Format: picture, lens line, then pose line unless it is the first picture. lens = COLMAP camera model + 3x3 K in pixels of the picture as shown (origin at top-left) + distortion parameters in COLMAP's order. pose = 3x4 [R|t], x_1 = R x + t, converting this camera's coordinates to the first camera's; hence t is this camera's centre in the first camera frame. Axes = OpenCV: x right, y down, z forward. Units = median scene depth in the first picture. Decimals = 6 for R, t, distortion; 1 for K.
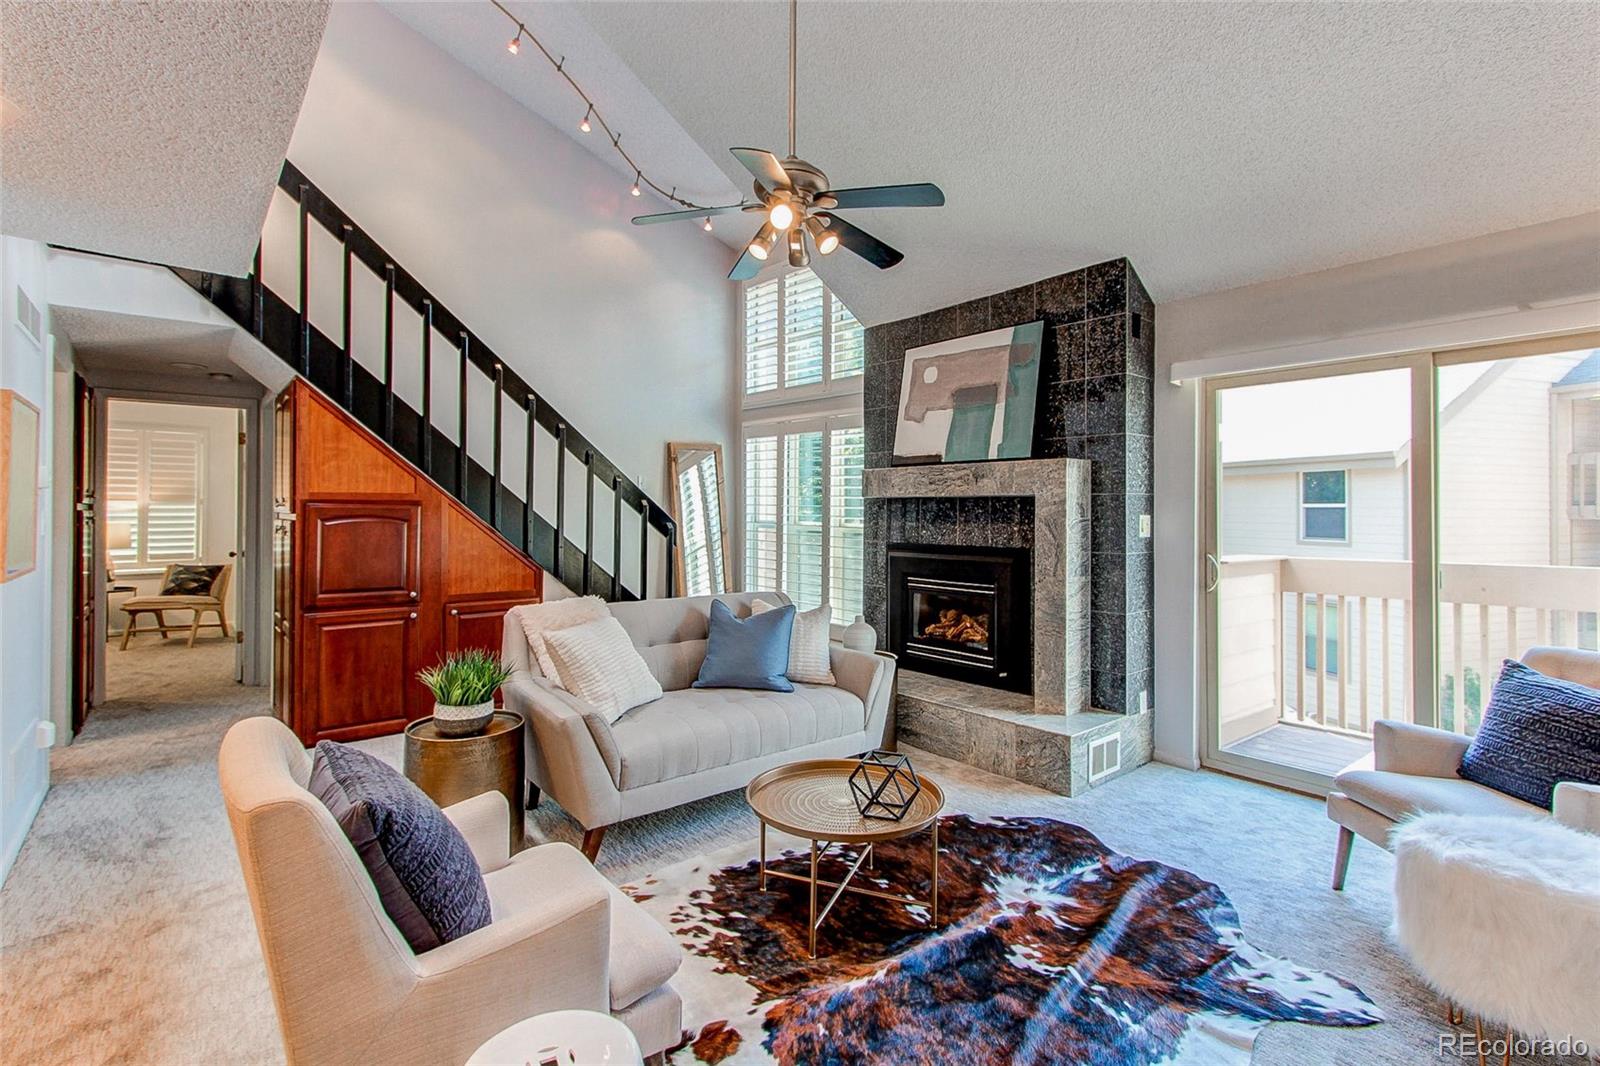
lens RADIAL K [[744.5, 0, 806.8], [0, 744.5, 506.7], [0, 0, 1]] dist [-0.001290, 0.001259]
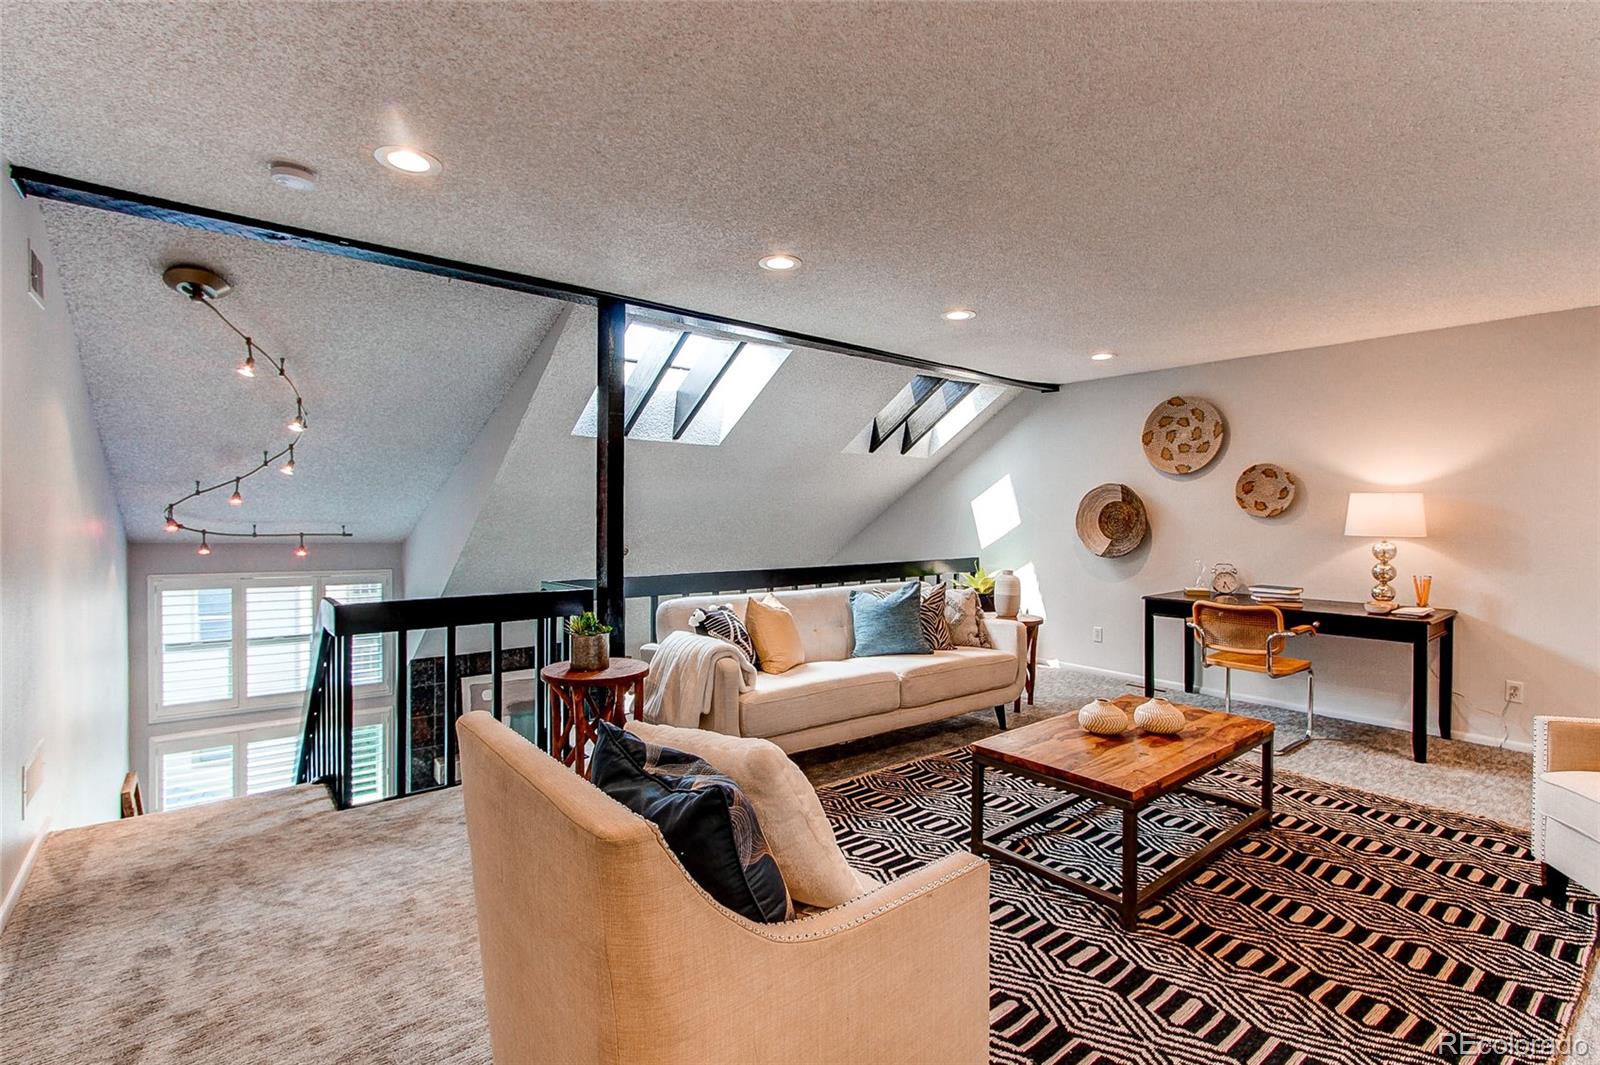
lens RADIAL K [[742.0, 0, 794.6], [0, 742.0, 520.7], [0, 0, 1]] dist [-0.001038, 0.000187]
pose [[0.044956, -0.014909, 0.998878, -1.554501], [-0.004301, 0.999876, 0.015117, -0.645282], [-0.998980, -0.004975, 0.044886, 0.299711]]
